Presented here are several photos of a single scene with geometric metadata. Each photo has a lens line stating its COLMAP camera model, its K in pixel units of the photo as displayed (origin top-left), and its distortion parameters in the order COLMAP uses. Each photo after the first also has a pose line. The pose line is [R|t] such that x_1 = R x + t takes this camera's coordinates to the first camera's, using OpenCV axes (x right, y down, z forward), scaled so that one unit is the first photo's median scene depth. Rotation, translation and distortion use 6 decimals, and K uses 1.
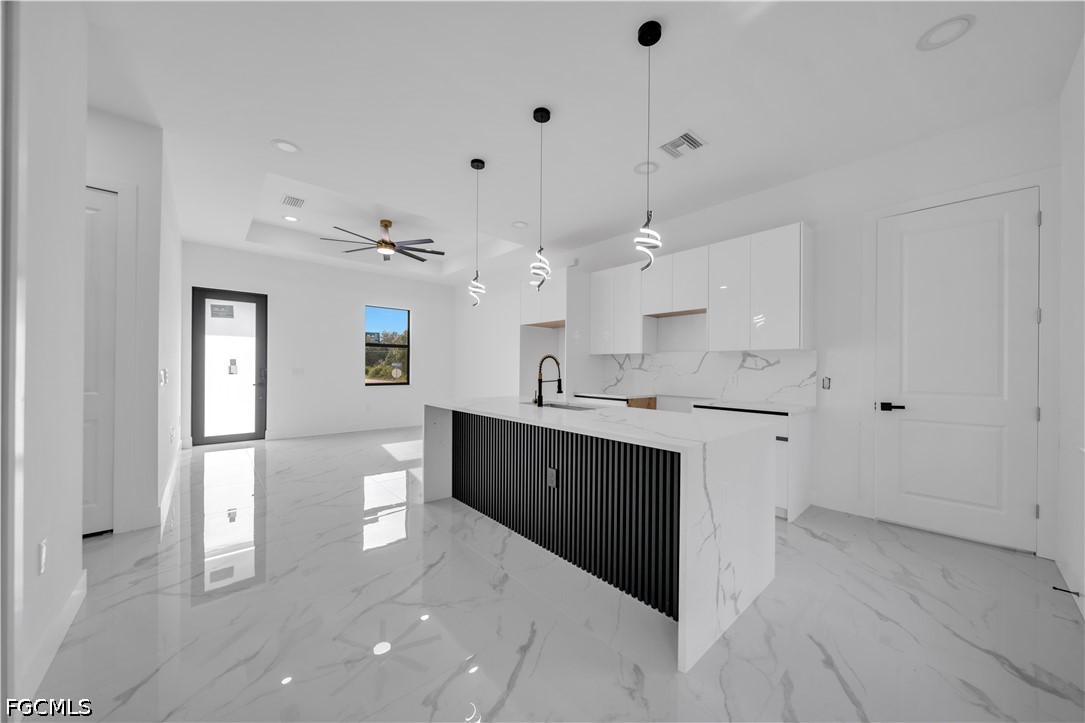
lens RADIAL K [[375.8, 0, 546.4], [0, 375.8, 366.7], [0, 0, 1]] dist [0.006300, -0.003170]
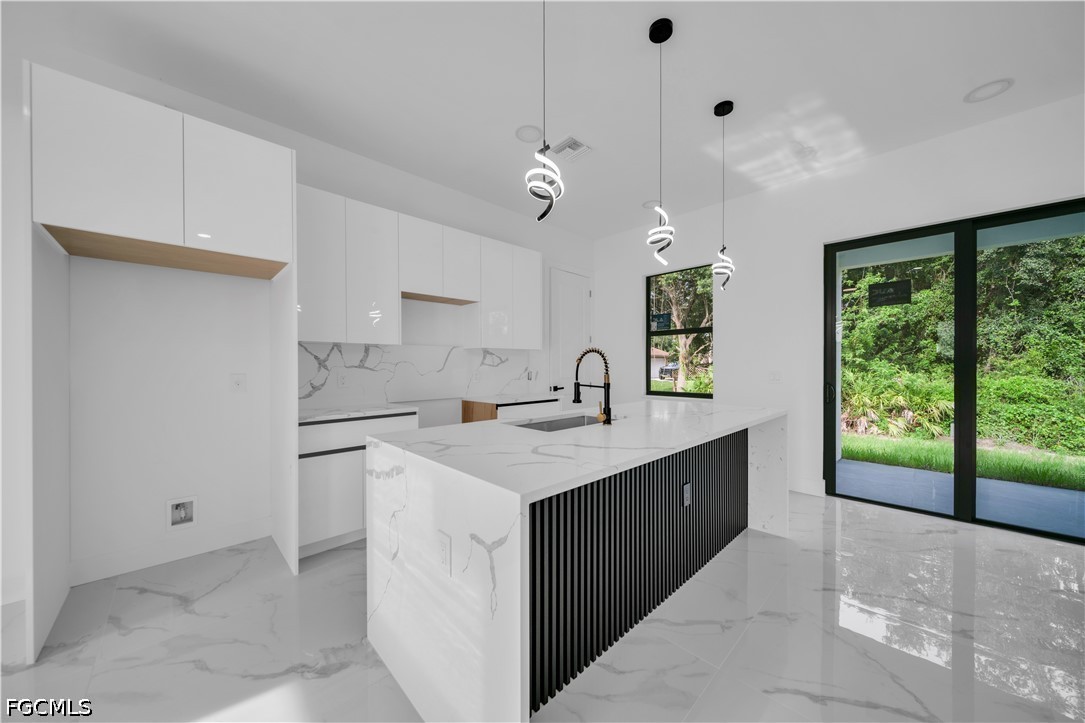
lens RADIAL K [[375.8, 0, 546.4], [0, 375.8, 366.7], [0, 0, 1]] dist [0.006300, -0.003170]
pose [[-0.045396, -0.010647, 0.998912, -0.568395], [0.000239, 0.999943, 0.010669, -0.002798], [-0.998969, 0.000723, -0.045391, 0.938884]]
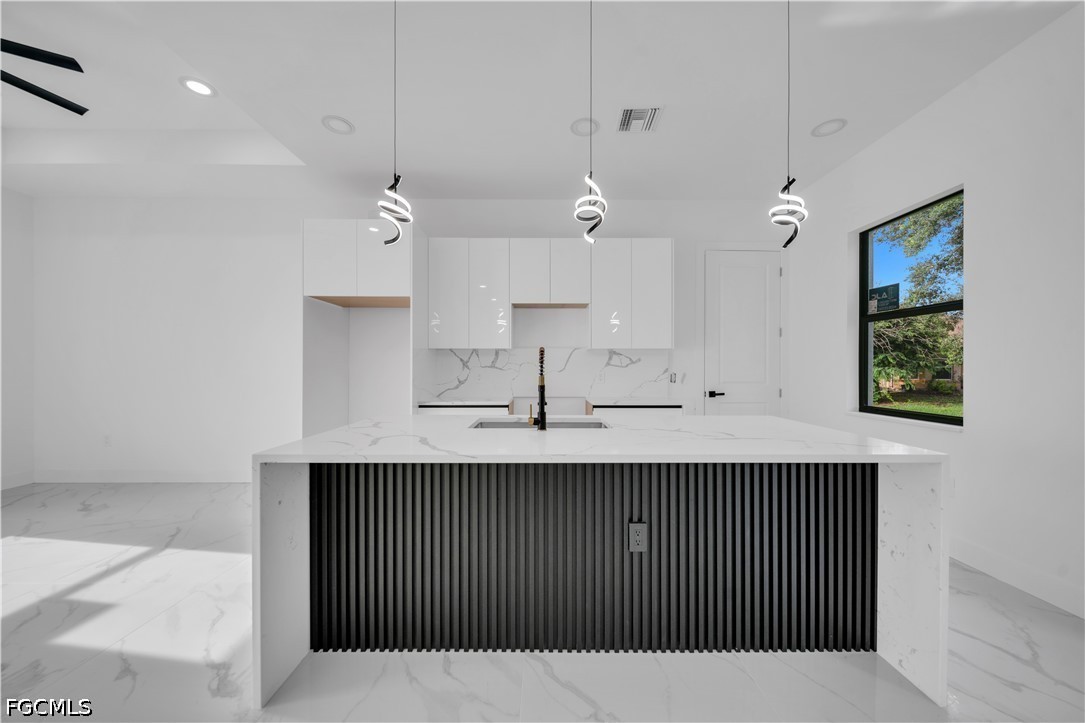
lens RADIAL K [[375.8, 0, 546.4], [0, 375.8, 366.7], [0, 0, 1]] dist [0.006300, -0.003170]
pose [[0.657877, -0.008723, 0.753075, -0.399613], [0.002597, 0.999953, 0.009313, -0.003708], [-0.753121, -0.004171, 0.657869, 0.483210]]
